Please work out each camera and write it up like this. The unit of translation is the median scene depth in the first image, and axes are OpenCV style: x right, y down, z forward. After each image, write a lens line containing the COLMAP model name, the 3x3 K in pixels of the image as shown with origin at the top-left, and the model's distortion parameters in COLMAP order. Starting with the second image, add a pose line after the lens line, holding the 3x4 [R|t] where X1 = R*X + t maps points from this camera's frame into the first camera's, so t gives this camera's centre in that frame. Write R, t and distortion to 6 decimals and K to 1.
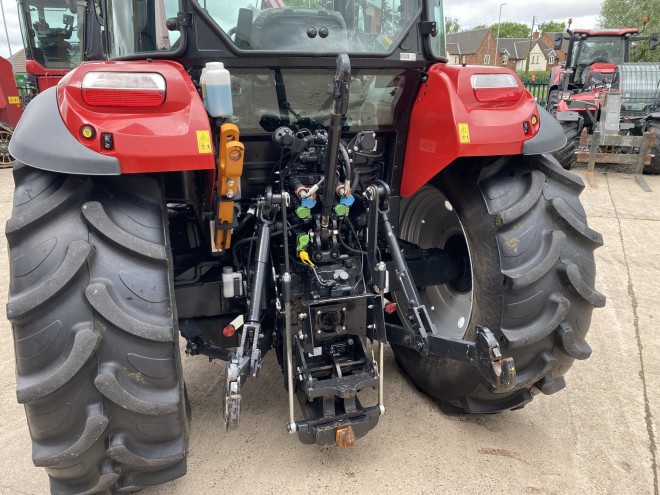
lens RADIAL K [[501.2, 0, 318.7], [0, 501.2, 255.2], [0, 0, 1]] dist [0.035869, -0.038269]
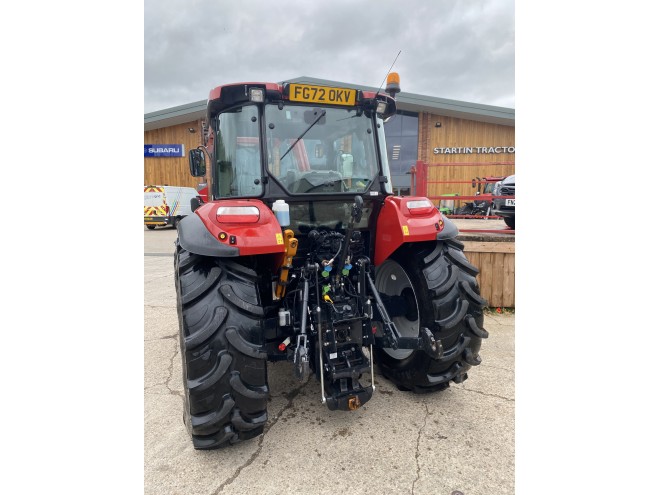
lens RADIAL K [[376.3, 0, 333.3], [0, 376.3, 246.9], [0, 0, 1]] dist [0.019497, -0.006365]
pose [[0.996013, -0.036320, 0.081482, -0.108718], [0.051822, 0.979019, -0.197068, 0.089668], [-0.072614, 0.200505, 0.976998, -0.376885]]
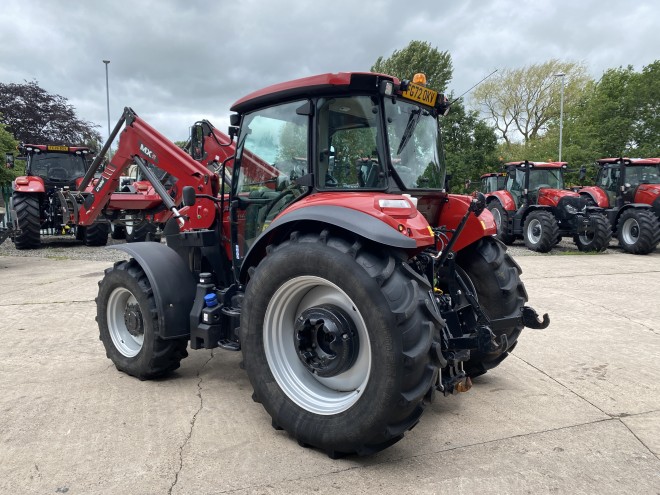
lens RADIAL K [[501.2, 0, 334.6], [0, 501.2, 248.7], [0, 0, 1]] dist [0.035869, -0.038269]
pose [[0.814897, -0.052269, 0.577245, -1.409582], [0.175816, 0.971292, -0.160249, 0.087041], [-0.552297, 0.232076, 0.800693, -0.345050]]
